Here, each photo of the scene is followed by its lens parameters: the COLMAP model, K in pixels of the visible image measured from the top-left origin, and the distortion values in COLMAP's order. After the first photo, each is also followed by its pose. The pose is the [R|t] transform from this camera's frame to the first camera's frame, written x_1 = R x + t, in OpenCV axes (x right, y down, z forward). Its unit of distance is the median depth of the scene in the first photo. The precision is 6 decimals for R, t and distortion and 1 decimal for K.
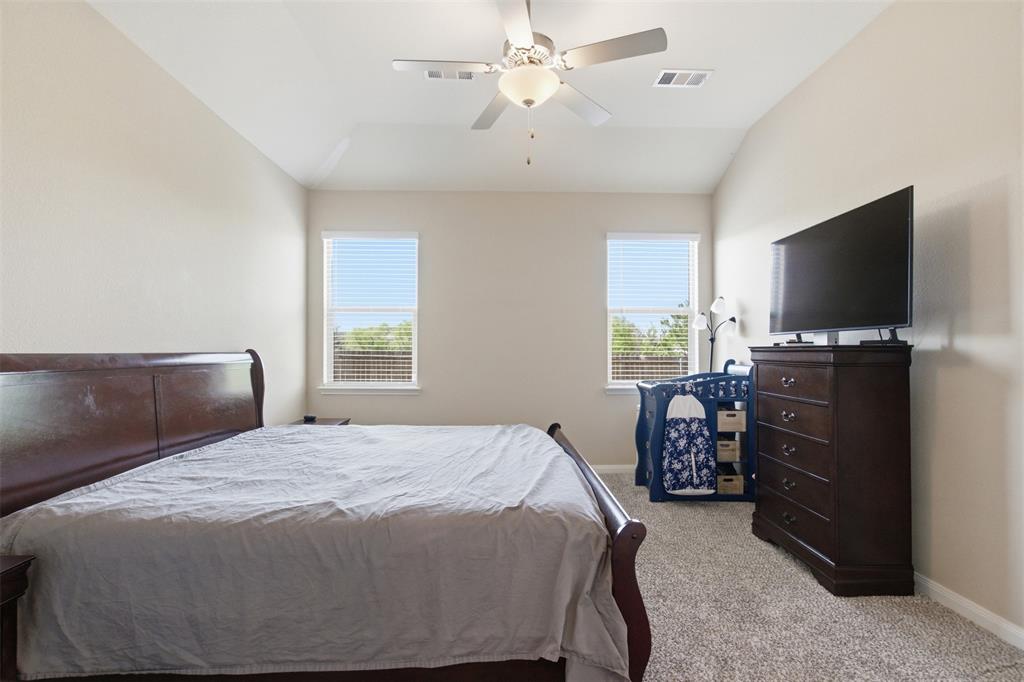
lens RADIAL K [[468.6, 0, 510.0], [0, 468.6, 345.6], [0, 0, 1]] dist [0.002963, -0.000470]
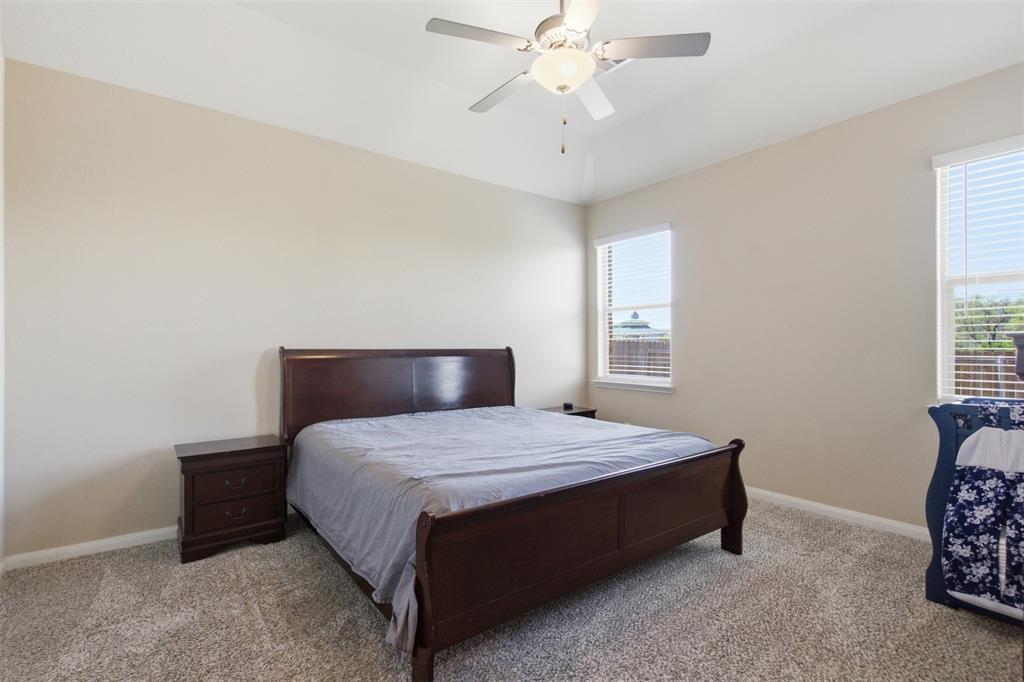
lens RADIAL K [[470.9, 0, 507.3], [0, 470.9, 348.3], [0, 0, 1]] dist [0.000179, -0.000831]
pose [[0.579994, 0.001147, -0.814620, 0.492034], [0.008547, 0.999935, 0.007493, 0.003778], [0.814576, -0.011308, 0.579947, 0.222267]]
